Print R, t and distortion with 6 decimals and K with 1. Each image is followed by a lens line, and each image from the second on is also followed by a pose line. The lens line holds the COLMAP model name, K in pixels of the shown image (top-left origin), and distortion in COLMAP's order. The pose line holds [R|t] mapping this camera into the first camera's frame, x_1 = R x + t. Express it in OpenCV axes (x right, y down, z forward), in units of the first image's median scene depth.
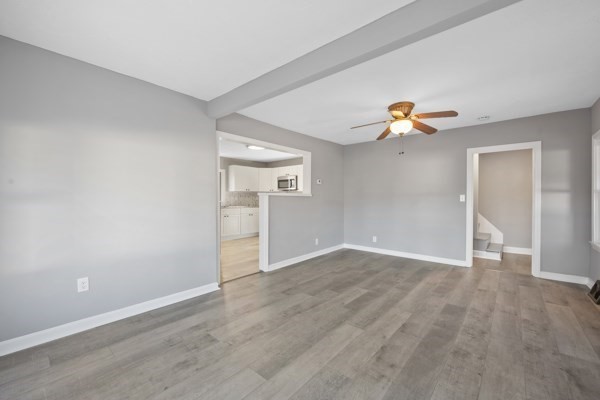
lens RADIAL K [[245.9, 0, 301.7], [0, 245.9, 200.0], [0, 0, 1]] dist [-0.013053, 0.000213]
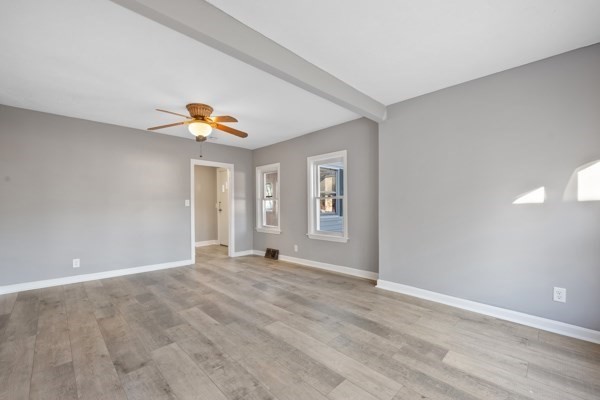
lens RADIAL K [[245.9, 0, 311.4], [0, 245.9, 204.3], [0, 0, 1]] dist [-0.013053, 0.000213]
pose [[0.065979, -0.001767, 0.997819, -0.555069], [0.008210, 0.999966, 0.001228, 0.002863], [-0.997787, 0.008111, 0.065992, 0.507477]]
